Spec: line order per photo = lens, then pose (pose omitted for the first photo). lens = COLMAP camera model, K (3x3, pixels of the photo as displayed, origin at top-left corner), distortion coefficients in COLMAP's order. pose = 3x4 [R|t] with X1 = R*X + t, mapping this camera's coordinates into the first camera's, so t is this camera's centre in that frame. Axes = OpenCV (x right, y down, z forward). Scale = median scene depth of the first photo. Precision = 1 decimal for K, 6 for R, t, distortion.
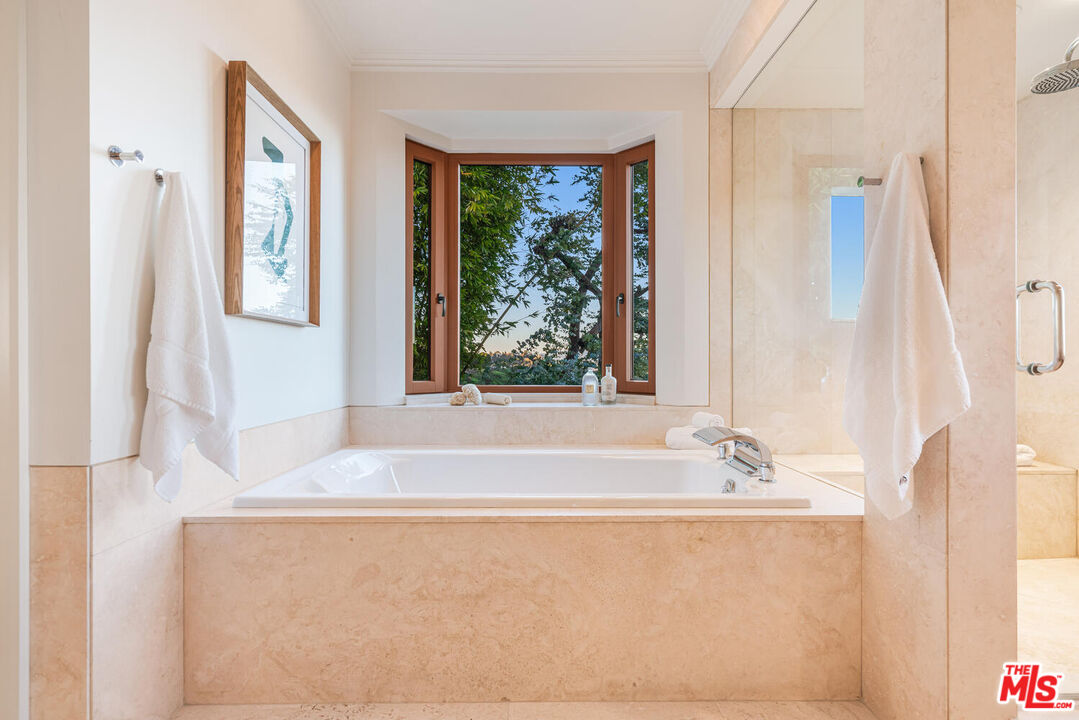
lens RADIAL K [[518.4, 0, 539.5], [0, 518.4, 360.0], [0, 0, 1]] dist [-0.001637, 0.002120]
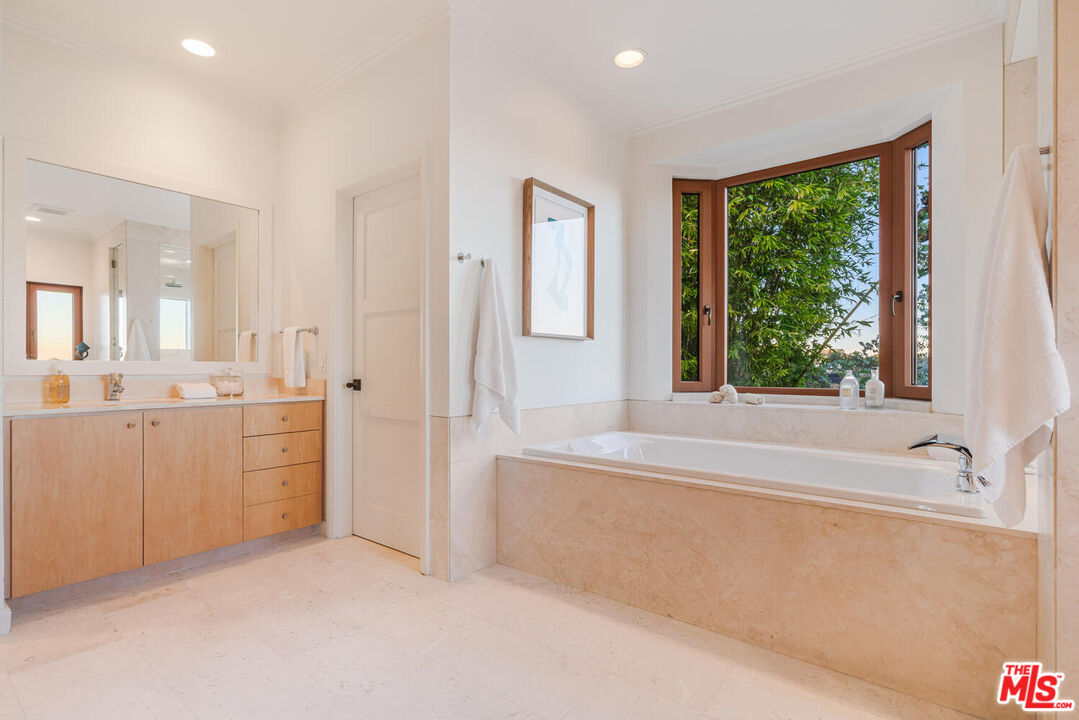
lens RADIAL K [[518.4, 0, 539.5], [0, 518.4, 360.0], [0, 0, 1]] dist [-0.001637, 0.002120]
pose [[0.776859, -0.006851, -0.629637, 0.519367], [0.002869, 0.999969, -0.007340, -0.000262], [0.629668, 0.003896, 0.776855, -0.259682]]
